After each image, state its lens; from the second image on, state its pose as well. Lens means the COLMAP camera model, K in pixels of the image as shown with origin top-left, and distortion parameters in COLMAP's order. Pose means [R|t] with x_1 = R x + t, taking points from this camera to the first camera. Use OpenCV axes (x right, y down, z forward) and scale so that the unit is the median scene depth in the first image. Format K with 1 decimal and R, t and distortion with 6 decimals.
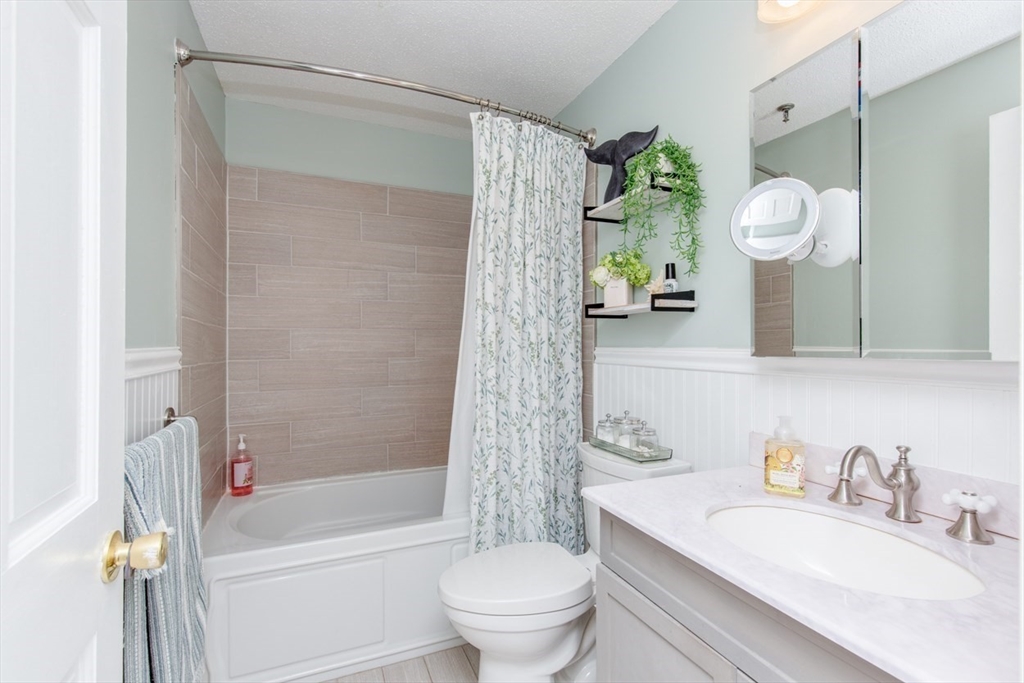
lens RADIAL K [[475.7, 0, 513.0], [0, 475.7, 344.0], [0, 0, 1]] dist [0.003504, -0.001210]
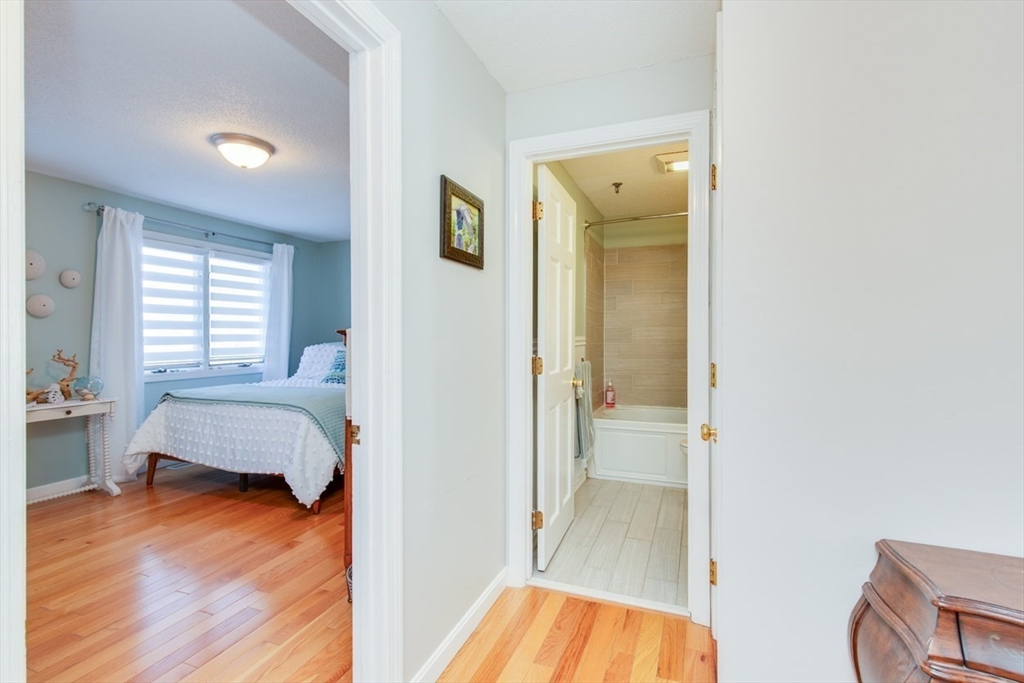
lens RADIAL K [[475.7, 0, 497.2], [0, 475.7, 335.7], [0, 0, 1]] dist [0.003504, -0.001210]
pose [[0.702381, 0.002136, -0.711798, 0.574532], [-0.000324, 0.999996, 0.002682, -0.002926], [0.711802, -0.001653, 0.702379, -0.827902]]
